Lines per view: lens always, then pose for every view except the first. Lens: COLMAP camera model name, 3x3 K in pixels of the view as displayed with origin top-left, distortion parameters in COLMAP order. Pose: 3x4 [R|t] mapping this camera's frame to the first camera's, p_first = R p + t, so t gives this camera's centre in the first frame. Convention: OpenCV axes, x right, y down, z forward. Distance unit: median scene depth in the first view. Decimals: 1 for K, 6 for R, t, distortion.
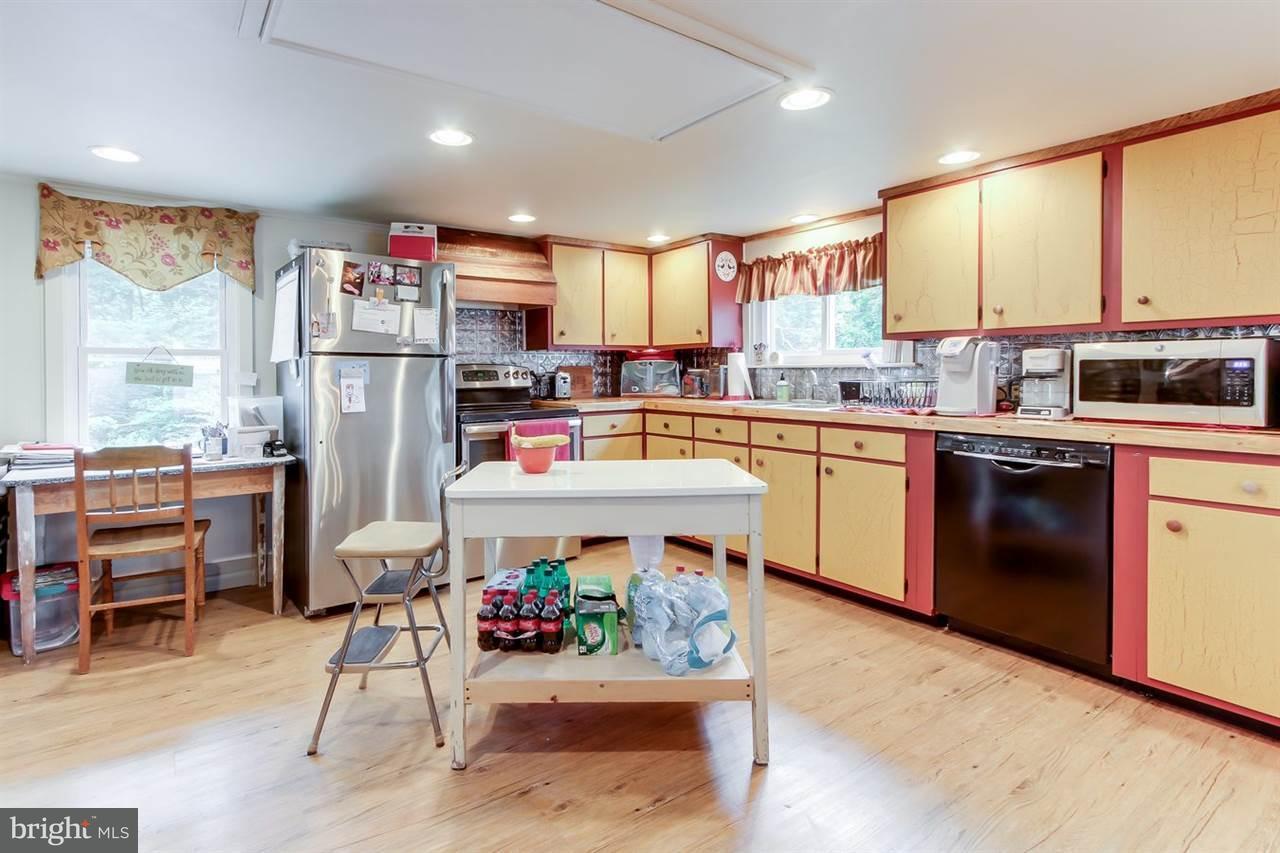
lens RADIAL K [[622.8, 0, 640.8], [0, 622.8, 383.3], [0, 0, 1]] dist [0.001178, 0.000259]
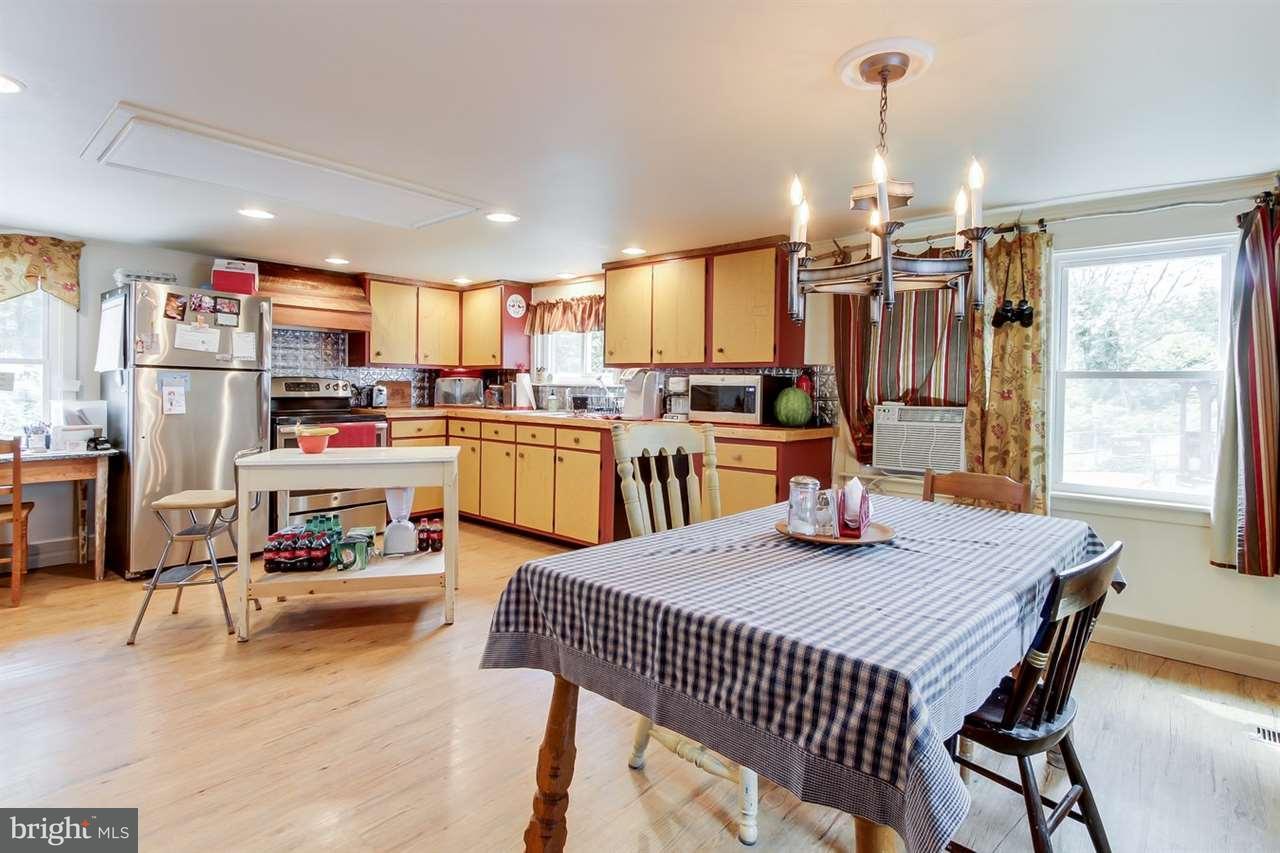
lens RADIAL K [[585.0, 0, 646.0], [0, 585.0, 400.5], [0, 0, 1]] dist [0.002816, 0.000180]
pose [[0.973932, 0.016346, 0.226250, 0.170219], [-0.016776, 0.999859, -0.000021, 0.003466], [-0.226219, -0.003775, 0.974069, -0.315838]]
